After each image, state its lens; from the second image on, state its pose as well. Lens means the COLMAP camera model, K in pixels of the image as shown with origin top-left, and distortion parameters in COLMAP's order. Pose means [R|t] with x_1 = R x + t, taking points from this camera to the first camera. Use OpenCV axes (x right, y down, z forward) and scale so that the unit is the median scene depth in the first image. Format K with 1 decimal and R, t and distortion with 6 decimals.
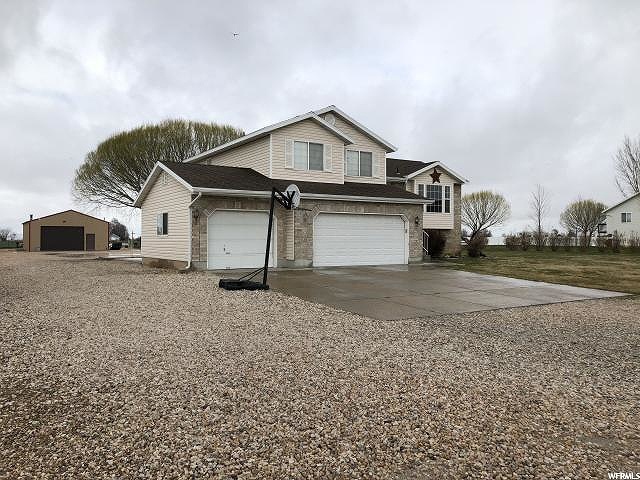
lens RADIAL K [[527.8, 0, 318.5], [0, 527.8, 238.9], [0, 0, 1]] dist [0.111548, 0.000909]
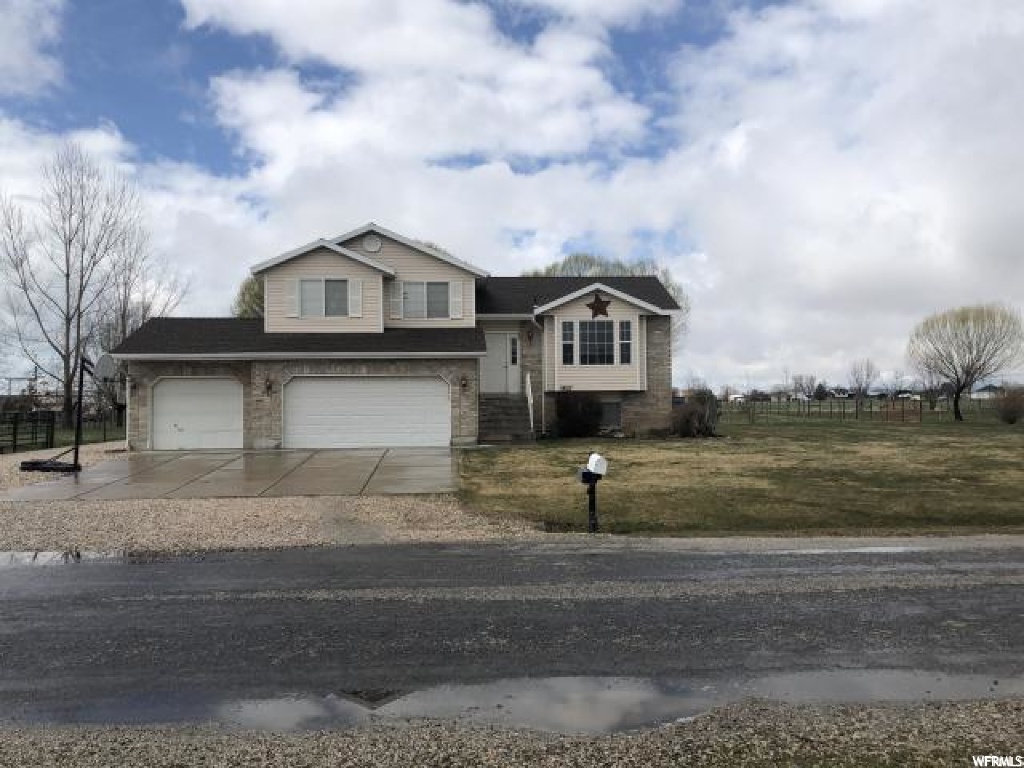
lens RADIAL K [[974.7, 0, 514.5], [0, 974.7, 386.2], [0, 0, 1]] dist [-0.004711, 0.000000]
pose [[0.882931, -0.013930, -0.469296, 0.775749], [0.010642, 0.999897, -0.009658, -0.016389], [0.469382, 0.003533, 0.882988, -0.067602]]
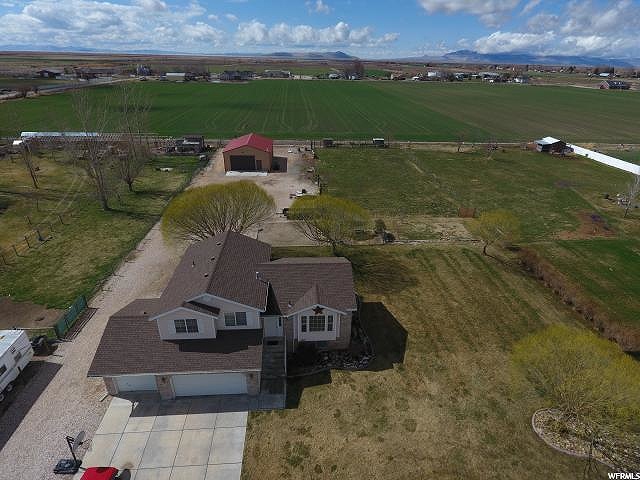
lens RADIAL K [[374.5, 0, 322.2], [0, 374.5, 239.0], [0, 0, 1]] dist [-0.003806, -0.002614]
pose [[0.880843, 0.223881, -0.417125, 0.677287], [-0.019517, 0.897533, 0.440514, -0.810431], [0.473006, -0.379883, 0.794955, 0.368082]]
